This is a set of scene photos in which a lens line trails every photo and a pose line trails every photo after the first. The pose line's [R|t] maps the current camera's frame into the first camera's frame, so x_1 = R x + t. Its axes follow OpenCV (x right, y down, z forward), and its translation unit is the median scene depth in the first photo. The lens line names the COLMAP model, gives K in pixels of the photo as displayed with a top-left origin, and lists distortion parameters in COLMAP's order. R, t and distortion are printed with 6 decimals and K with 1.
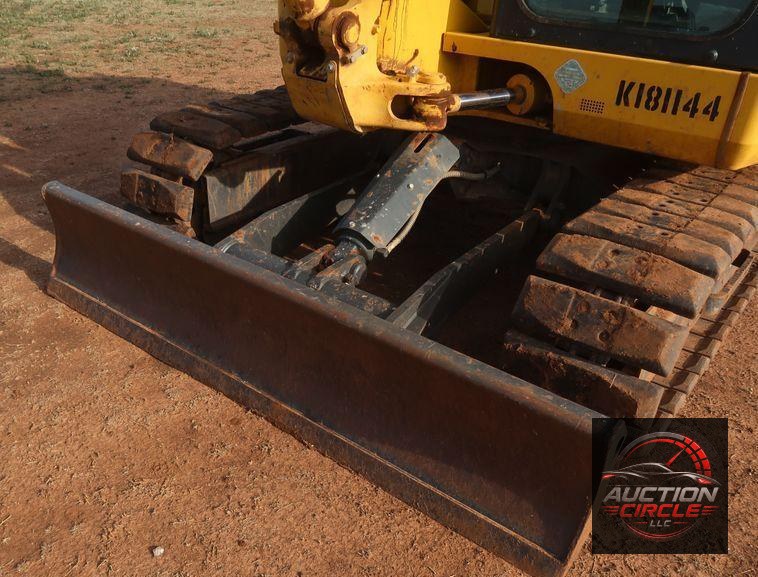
lens RADIAL K [[685.1, 0, 319.0], [0, 685.1, 327.9], [0, 0, 1]] dist [-0.018924, 0.002330]
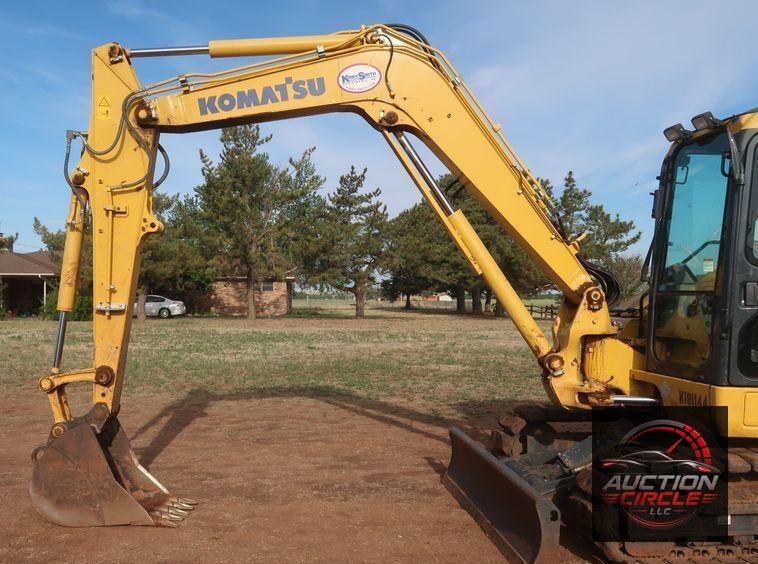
lens RADIAL K [[766.3, 0, 365.8], [0, 766.3, 291.3], [0, 0, 1]] dist [-0.009258, 0.005014]
pose [[0.718830, -0.028736, -0.694592, 1.170711], [-0.343821, 0.853697, -0.391138, 0.492153], [0.604211, 0.519977, 0.603783, -0.890491]]
